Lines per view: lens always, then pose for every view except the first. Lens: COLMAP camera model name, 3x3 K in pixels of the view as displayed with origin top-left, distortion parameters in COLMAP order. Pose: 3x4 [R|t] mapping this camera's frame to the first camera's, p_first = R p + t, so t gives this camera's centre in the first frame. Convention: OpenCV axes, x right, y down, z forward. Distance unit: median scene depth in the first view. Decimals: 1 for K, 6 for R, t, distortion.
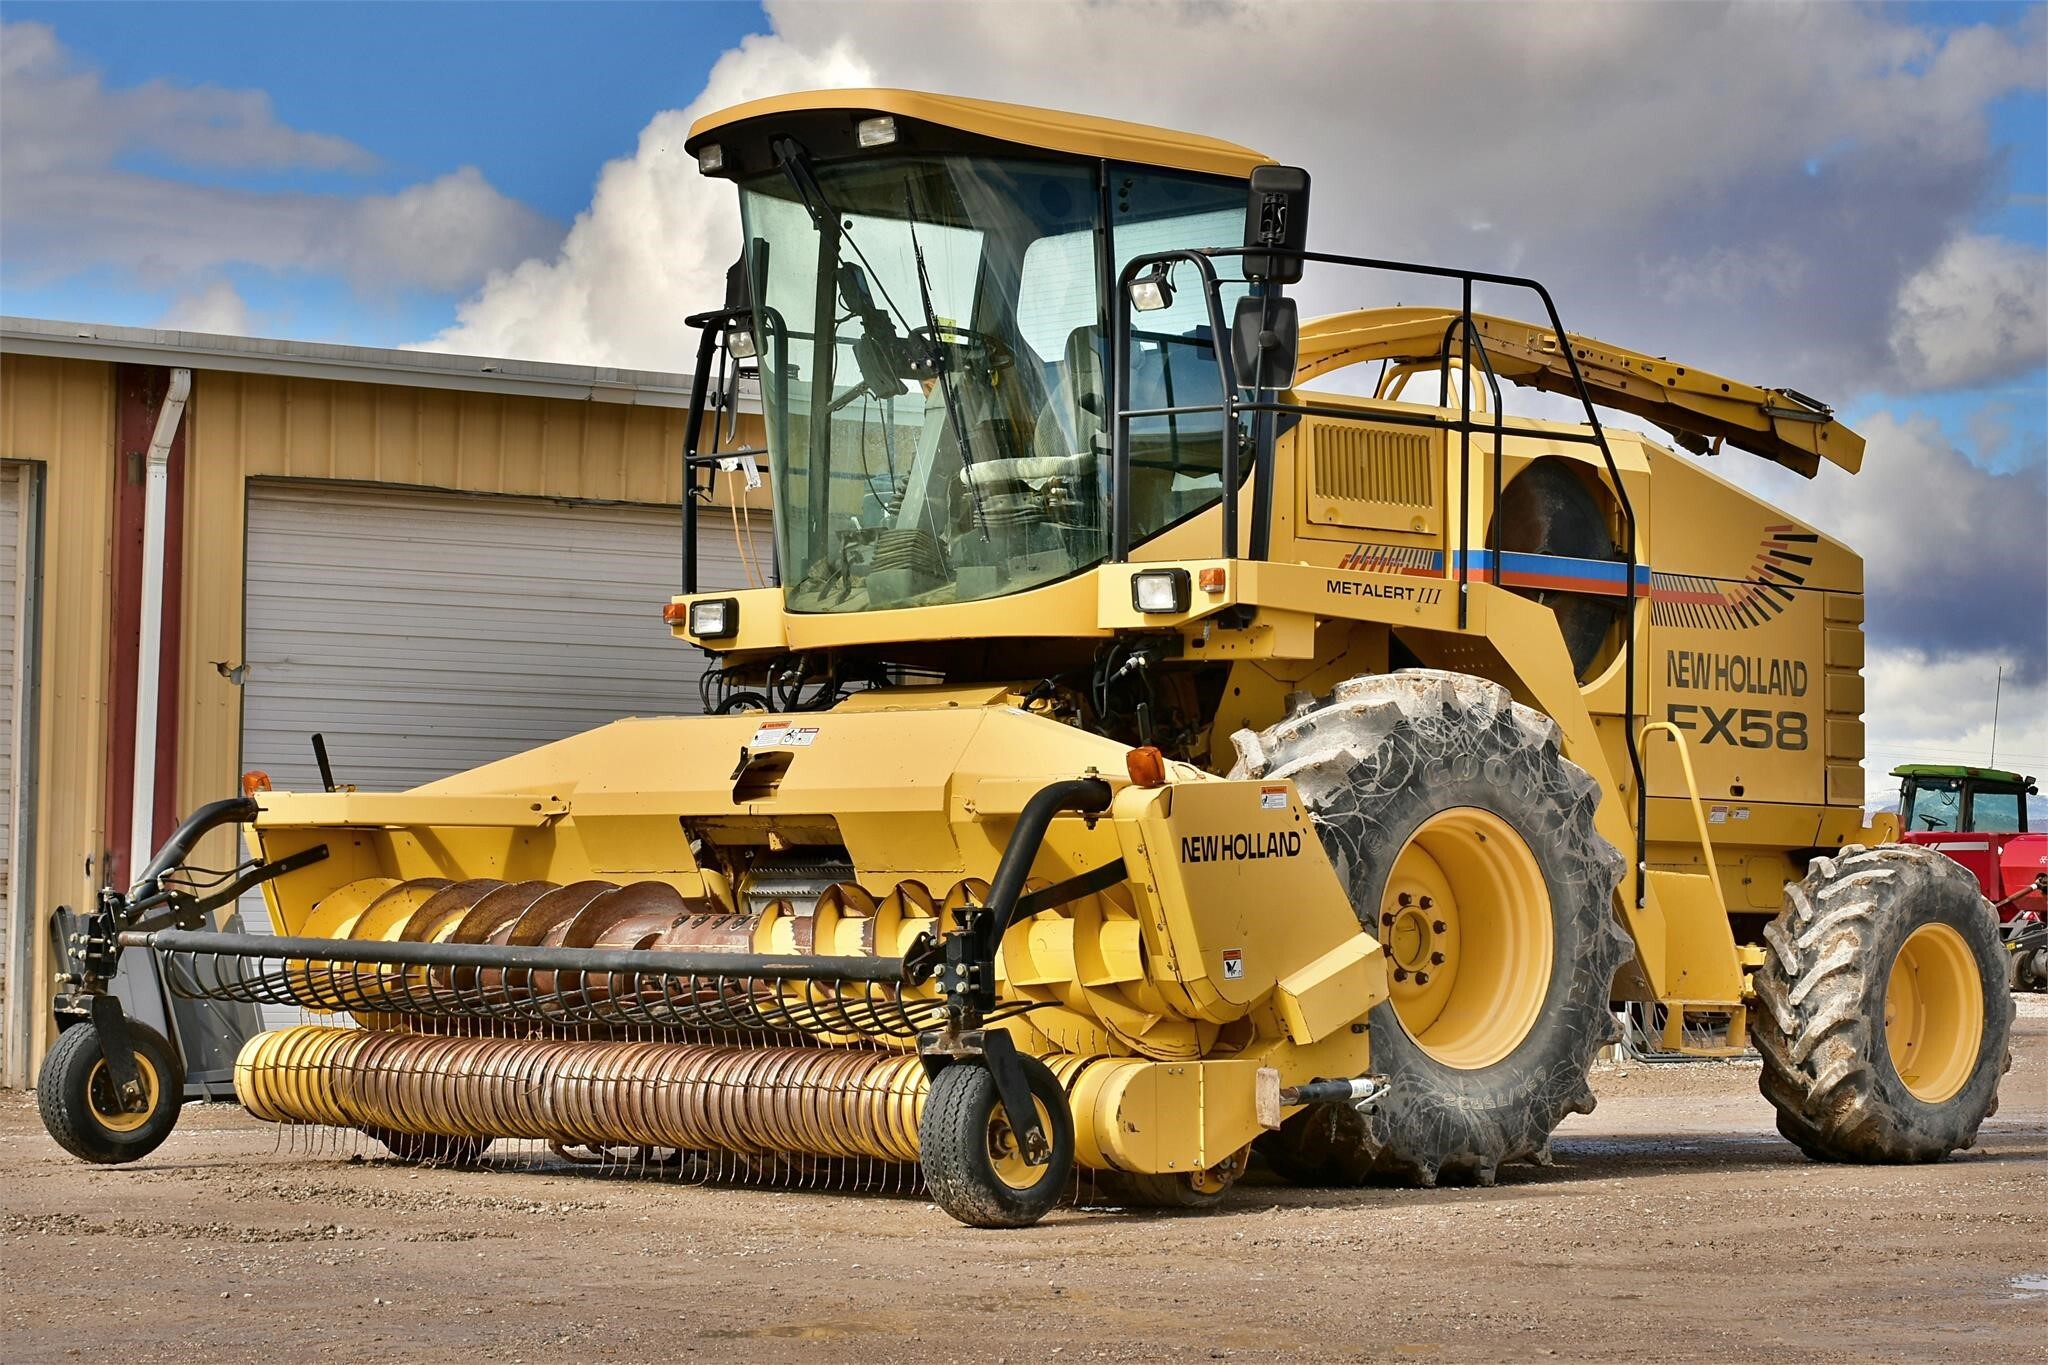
lens RADIAL K [[5054.3, 0, 1024.0], [0, 5054.3, 682.5], [0, 0, 1]] dist [-0.040933, -0.044881]
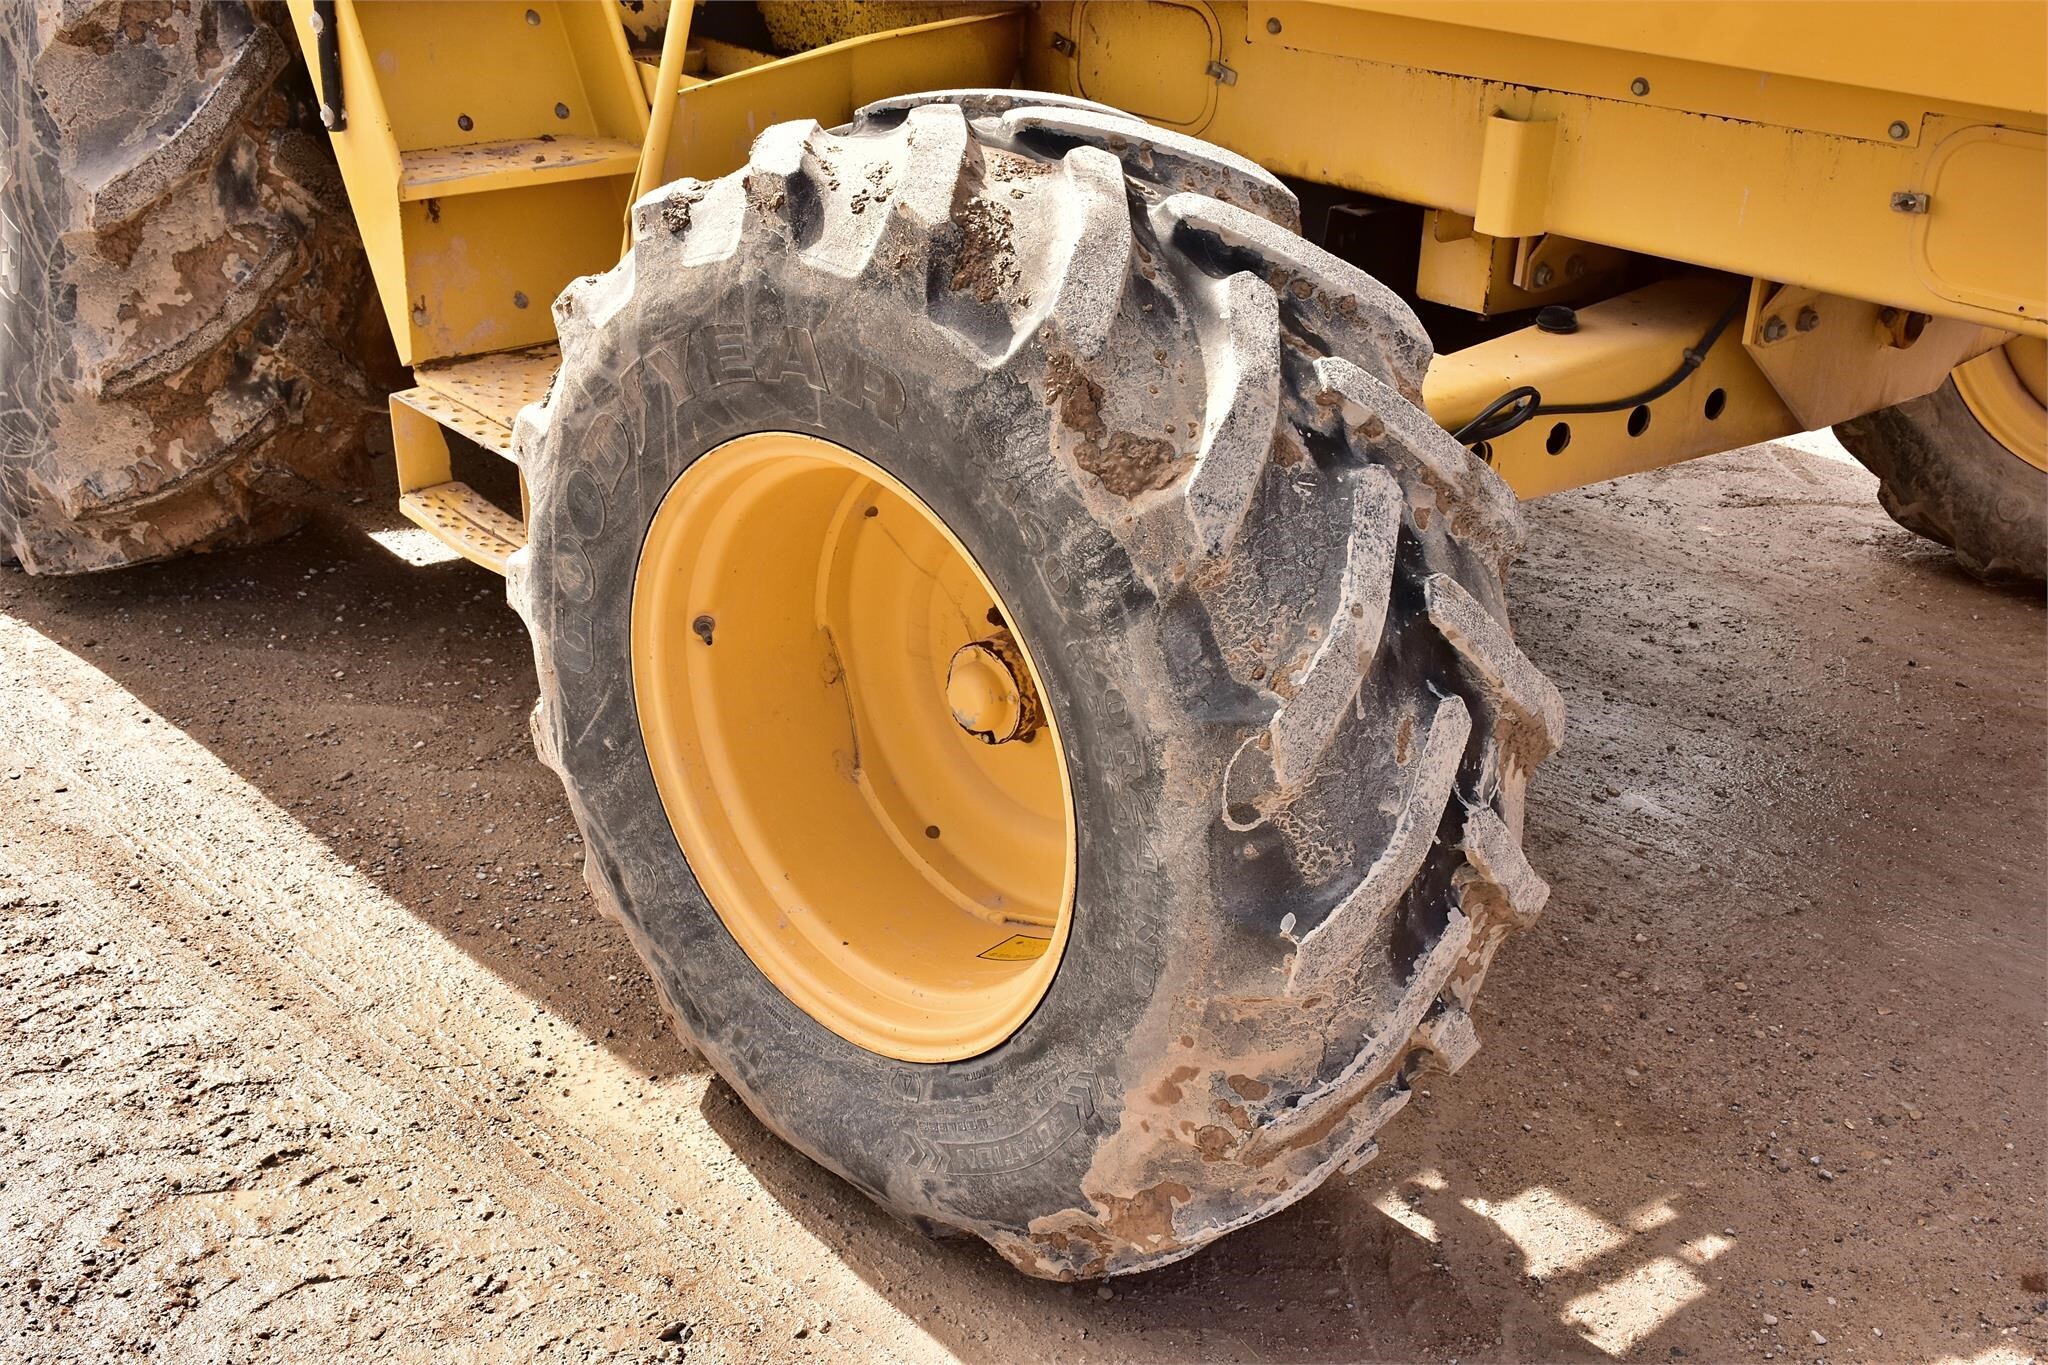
lens RADIAL K [[2291.4, 0, 1037.0], [0, 2291.4, 678.5], [0, 0, 1]] dist [0.003394, 0.015096]
pose [[-0.017879, 0.399950, -0.916363, 0.319756], [0.012491, 0.916527, 0.399778, 0.012889], [0.999762, -0.004299, -0.021382, 1.105695]]
